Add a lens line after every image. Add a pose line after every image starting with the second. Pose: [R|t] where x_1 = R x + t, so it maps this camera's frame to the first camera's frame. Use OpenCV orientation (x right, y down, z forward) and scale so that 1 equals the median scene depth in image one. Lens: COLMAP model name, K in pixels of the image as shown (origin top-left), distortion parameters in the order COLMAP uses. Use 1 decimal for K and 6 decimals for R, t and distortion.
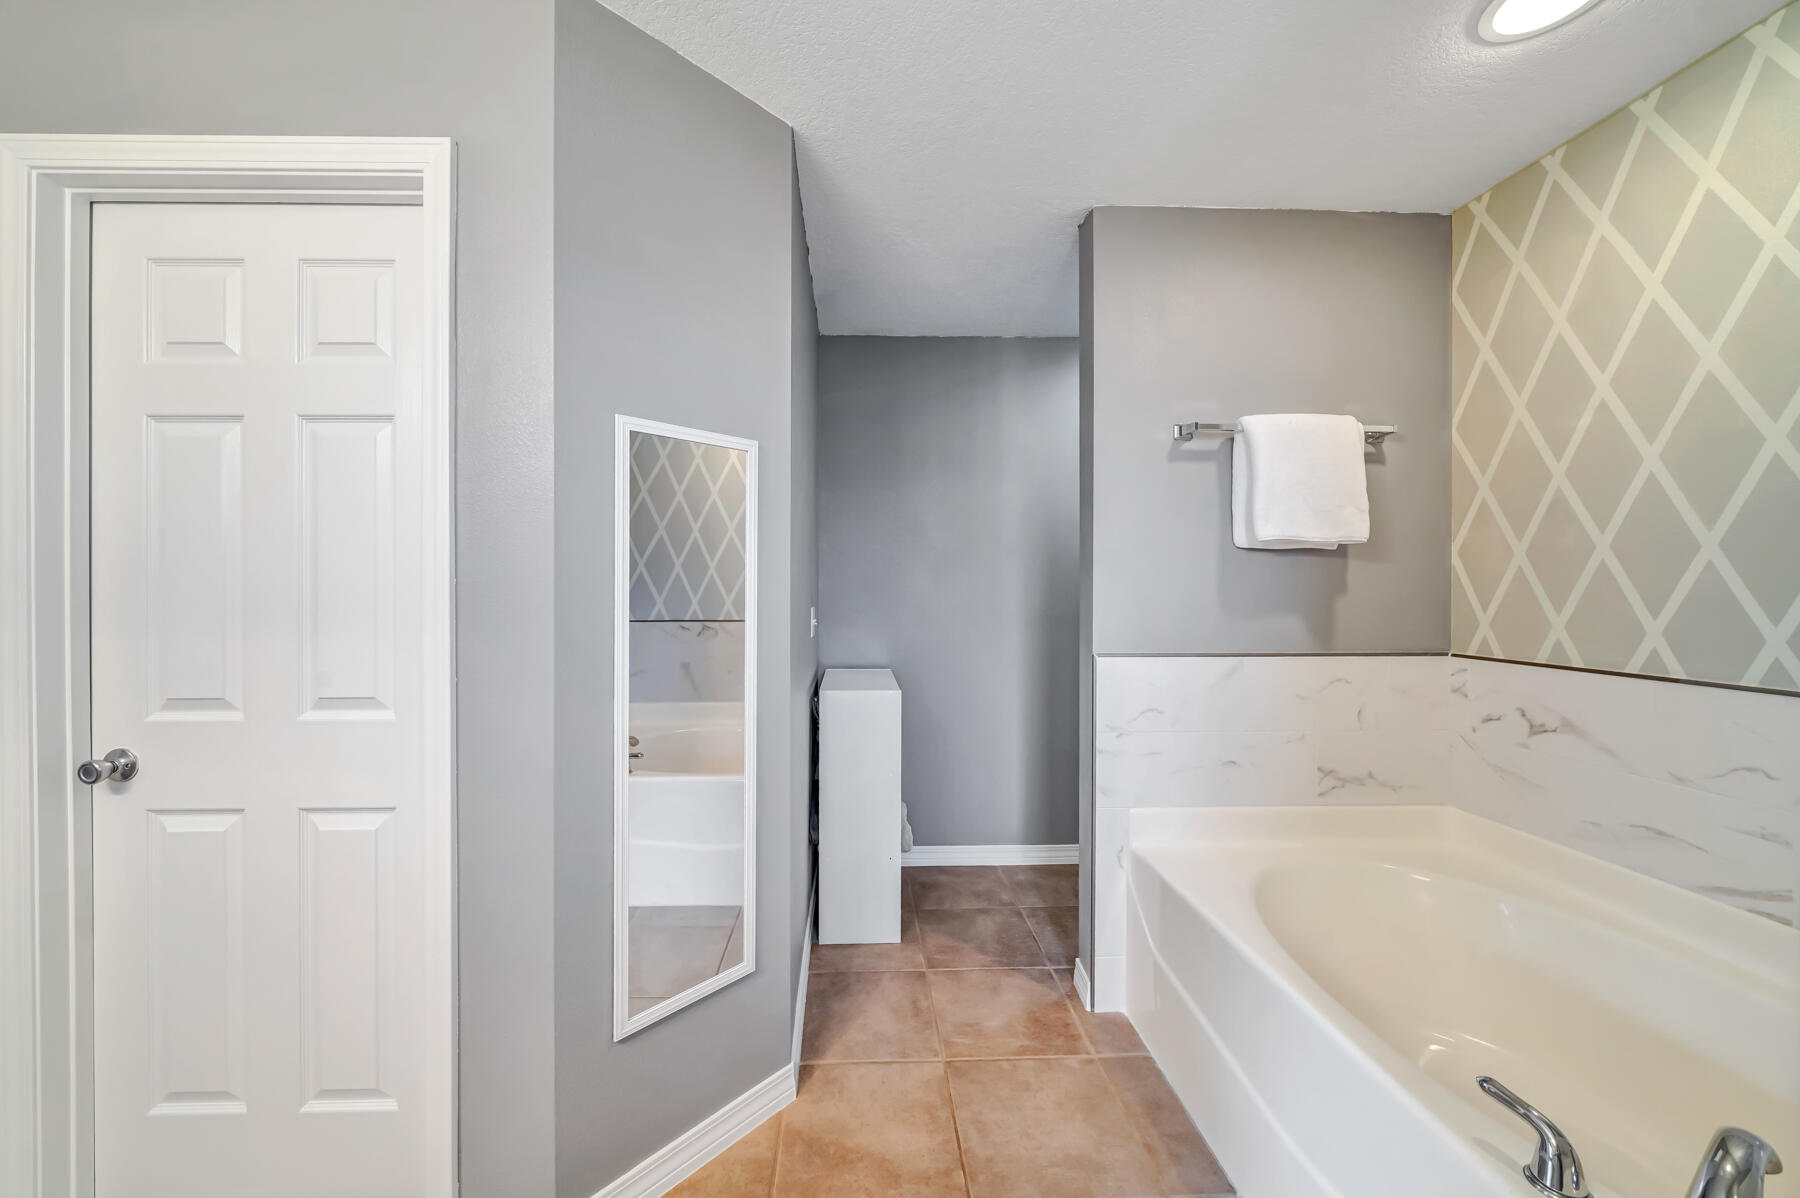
lens RADIAL K [[655.5, 0, 868.5], [0, 655.5, 583.6], [0, 0, 1]] dist [-0.004003, -0.000095]
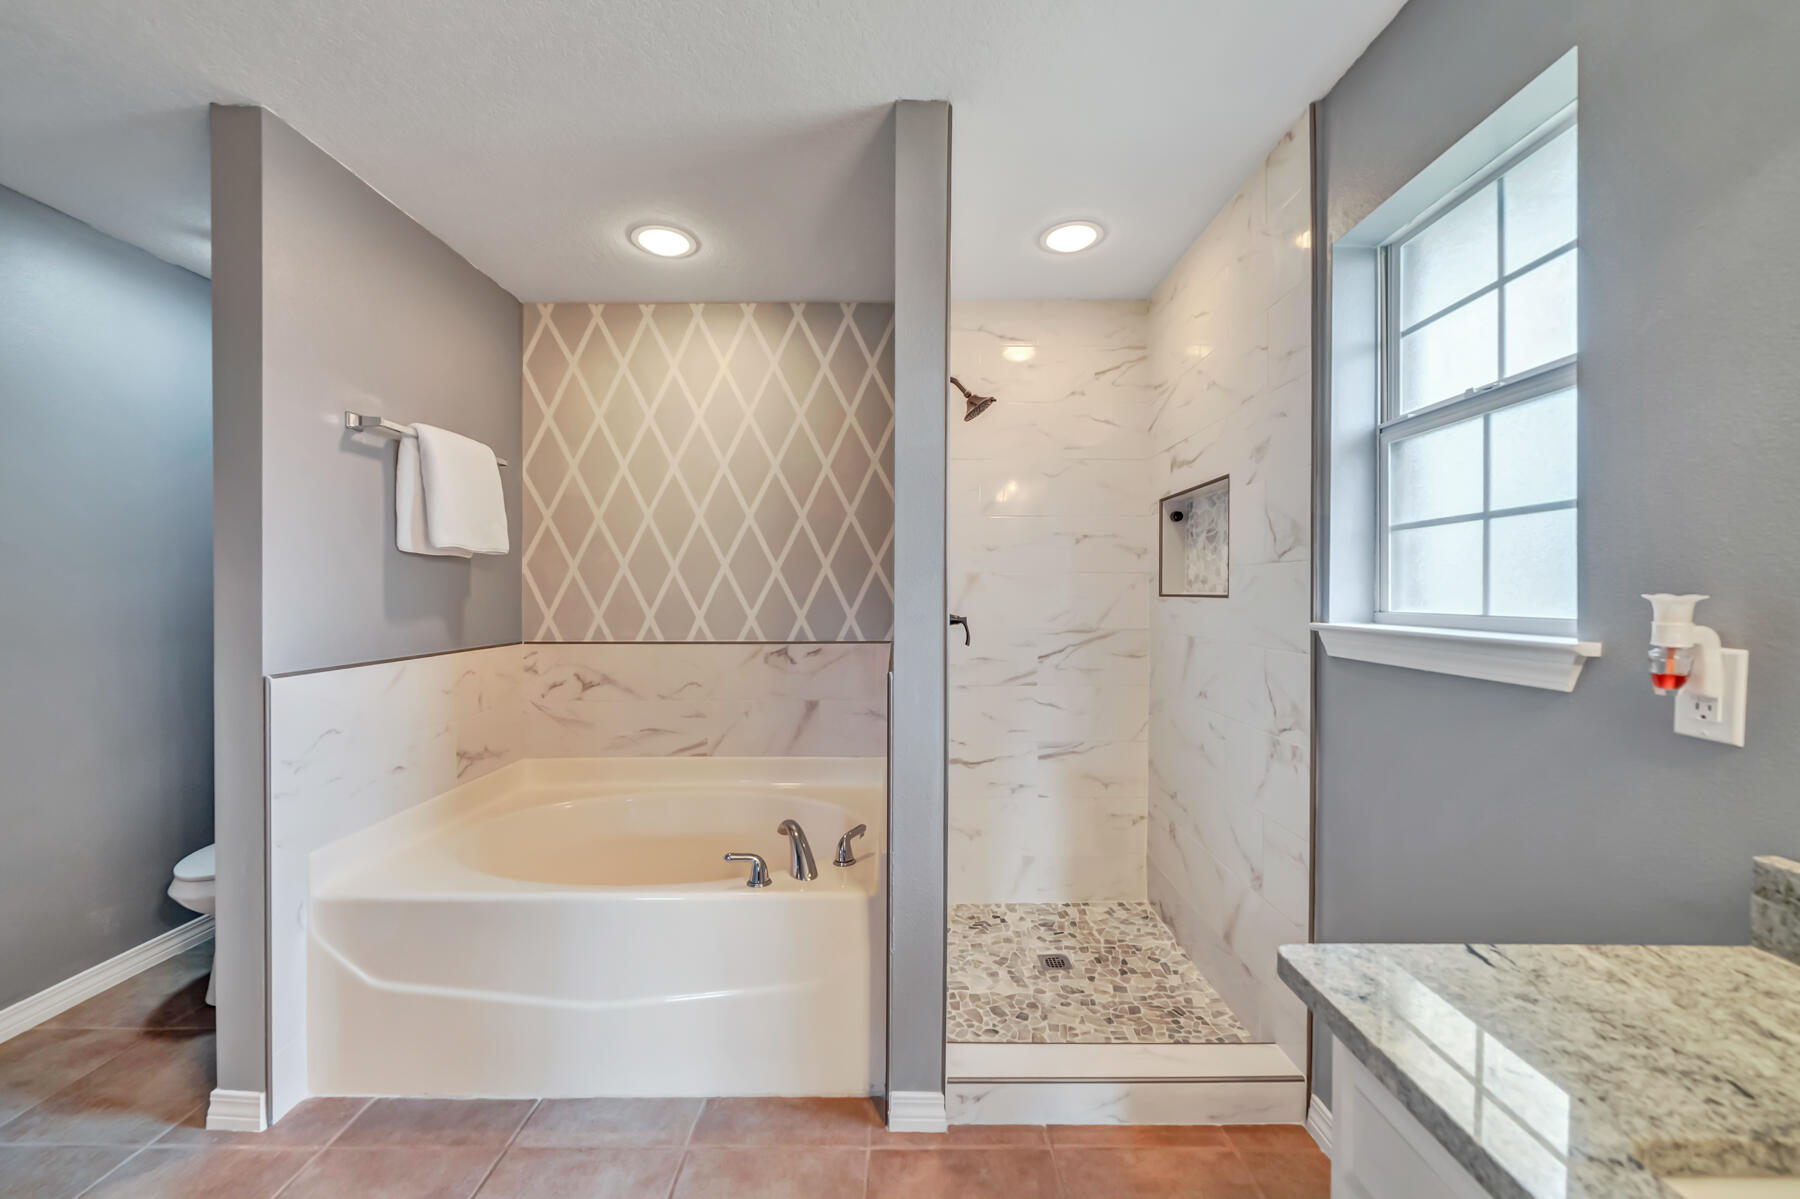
lens RADIAL K [[680.9, 0, 903.5], [0, 680.9, 595.6], [0, 0, 1]] dist [-0.002870, -0.000117]
pose [[0.023377, -0.007887, 0.999696, -0.500983], [-0.002975, 0.999964, 0.007959, 0.002067], [-0.999722, -0.003160, 0.023353, 0.235584]]
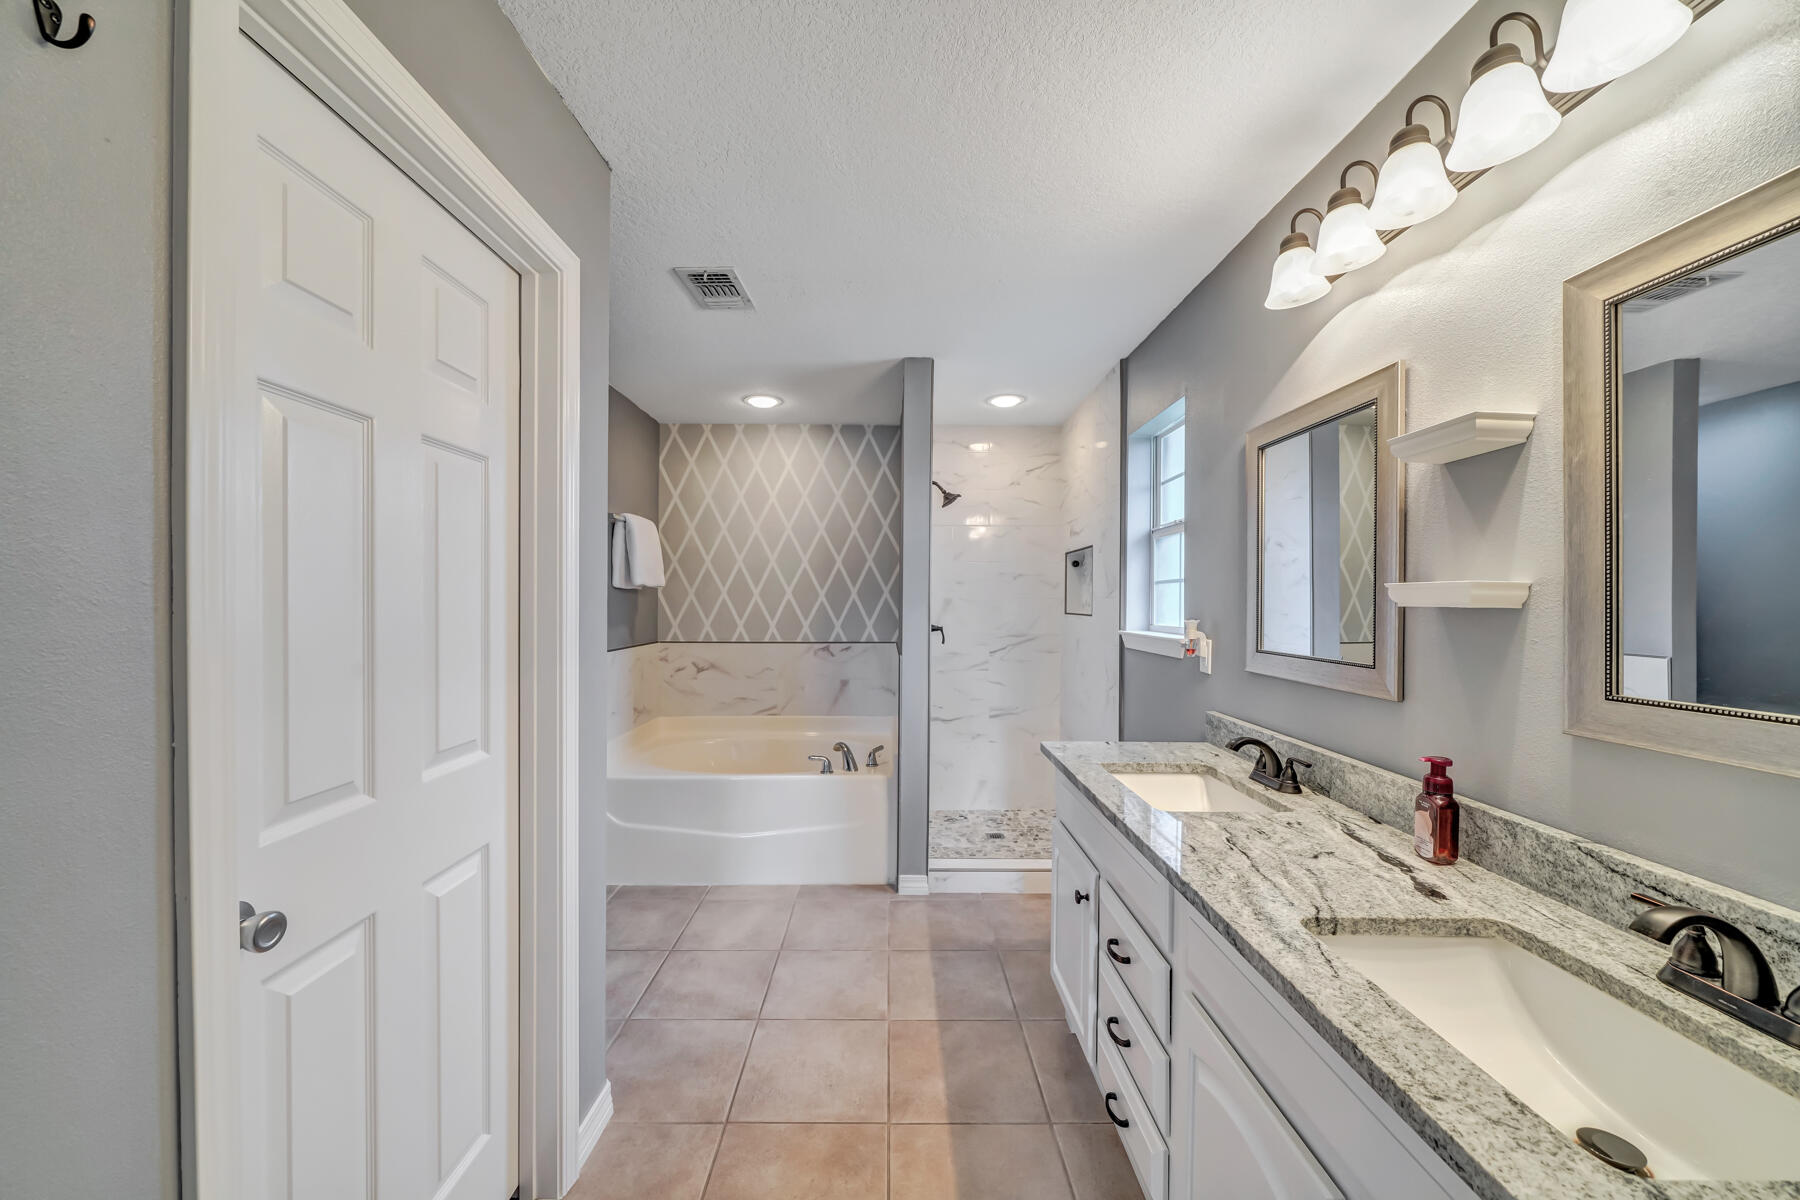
lens RADIAL K [[654.5, 0, 900.1], [0, 654.5, 605.1], [0, 0, 1]] dist [-0.000724, -0.000143]
pose [[0.013053, -0.007859, 0.999884, -1.264236], [-0.007482, 0.999940, 0.007957, -0.030117], [-0.999887, -0.007585, 0.012994, 0.253691]]
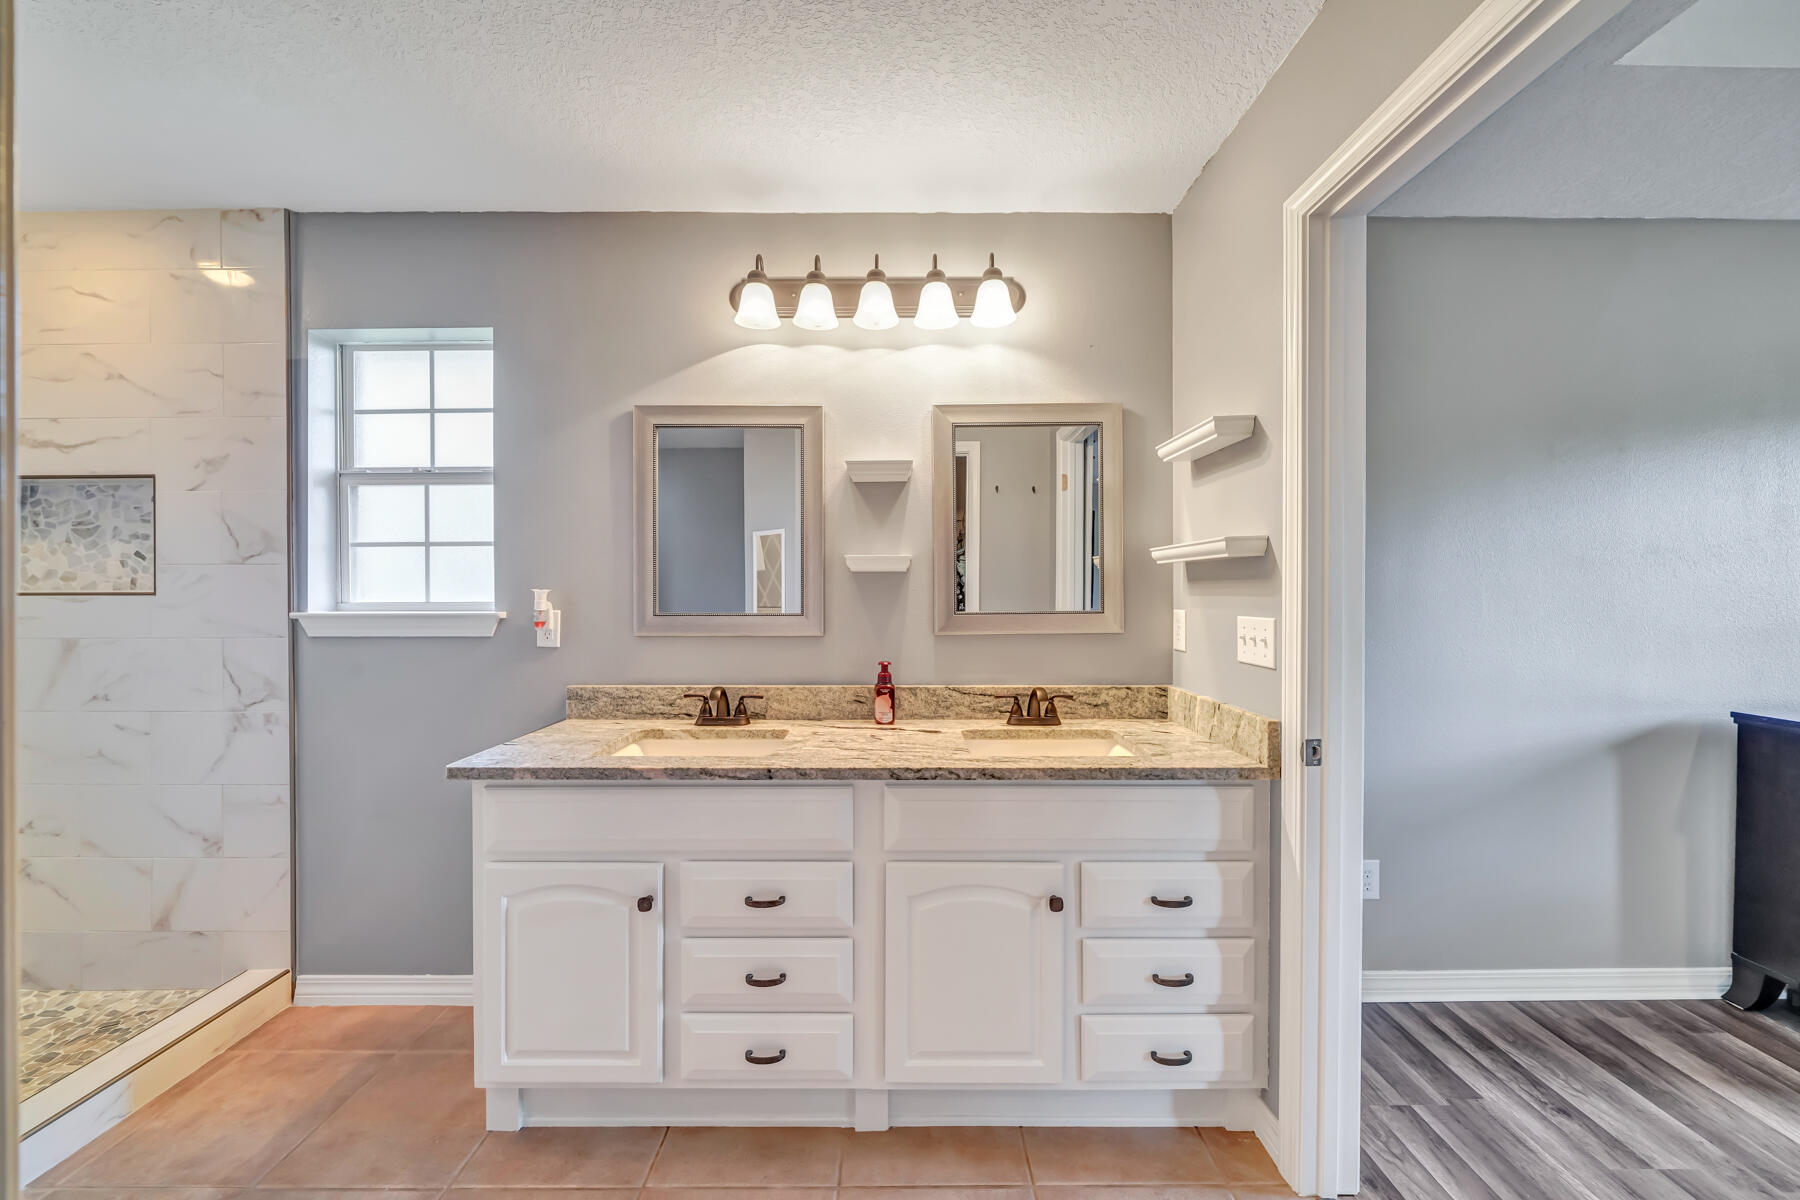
lens RADIAL K [[670.1, 0, 894.5], [0, 670.1, 594.6], [0, 0, 1]] dist [-0.001869, -0.000107]
pose [[-0.999646, 0.000042, 0.026587, -0.649992], [0.000157, 0.999991, 0.004313, 0.007997], [-0.026587, 0.004316, -0.999637, 0.831876]]
